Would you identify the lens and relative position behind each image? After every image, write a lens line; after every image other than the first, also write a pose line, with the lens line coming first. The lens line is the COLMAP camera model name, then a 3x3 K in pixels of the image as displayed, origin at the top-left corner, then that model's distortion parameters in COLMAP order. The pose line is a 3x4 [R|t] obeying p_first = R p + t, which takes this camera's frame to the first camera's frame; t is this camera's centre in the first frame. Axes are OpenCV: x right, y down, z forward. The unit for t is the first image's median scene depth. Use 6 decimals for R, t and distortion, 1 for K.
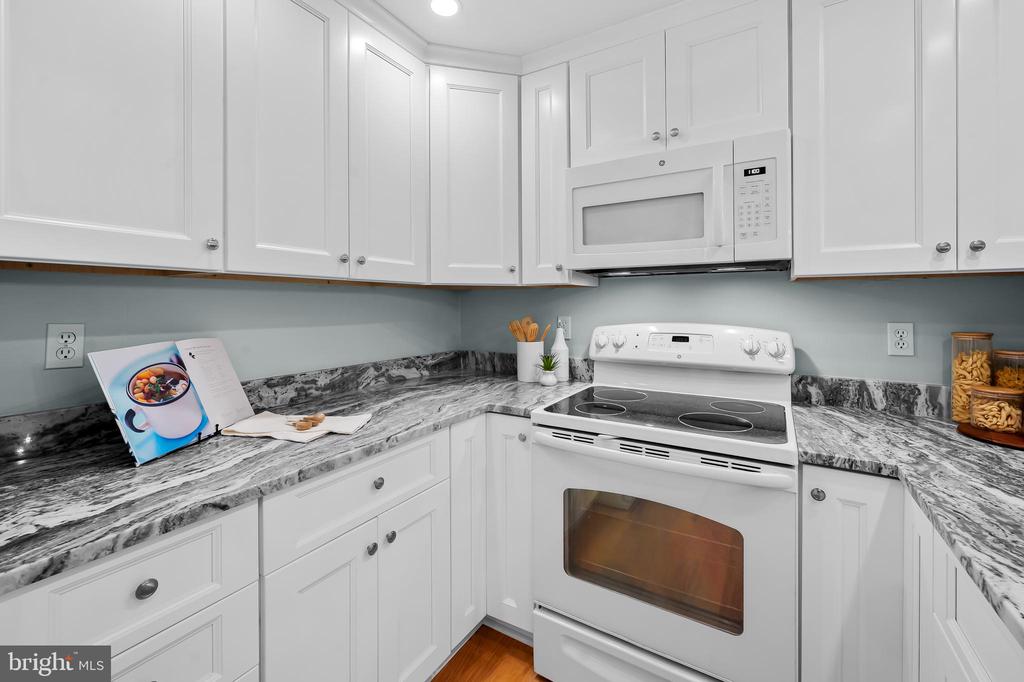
lens RADIAL K [[426.9, 0, 522.4], [0, 426.9, 307.0], [0, 0, 1]] dist [-0.001356, -0.000113]
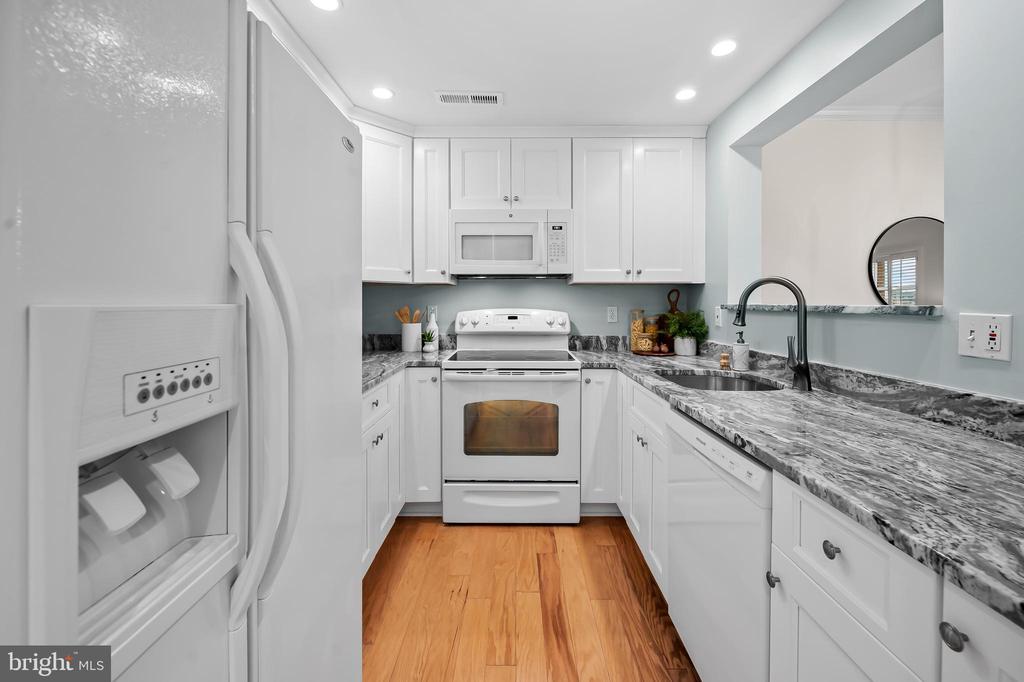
lens RADIAL K [[425.9, 0, 512.8], [0, 425.9, 315.5], [0, 0, 1]] dist [-0.003654, -0.000312]
pose [[0.864479, -0.012521, 0.502513, -0.534837], [0.001816, 0.999761, 0.021787, 0.033530], [-0.502666, -0.017922, 0.864295, -0.507914]]
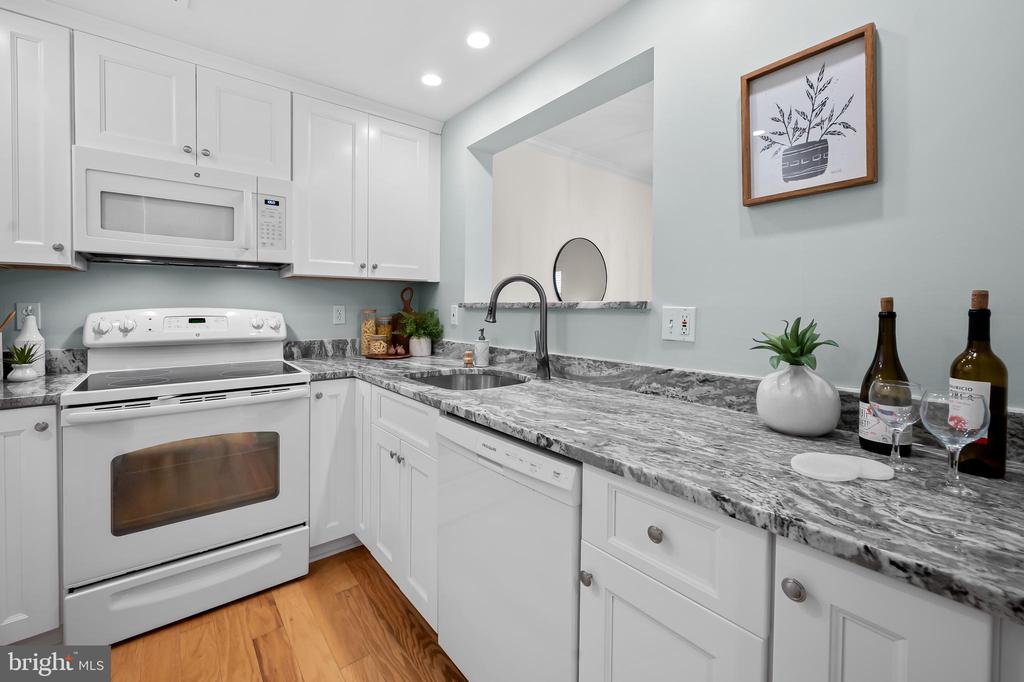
lens RADIAL K [[425.9, 0, 512.8], [0, 425.9, 315.5], [0, 0, 1]] dist [-0.003654, -0.000312]
pose [[0.349137, -0.016075, 0.936934, -0.497876], [0.002543, 0.999865, 0.016208, 0.049818], [-0.937068, -0.003276, 0.349131, -0.282072]]
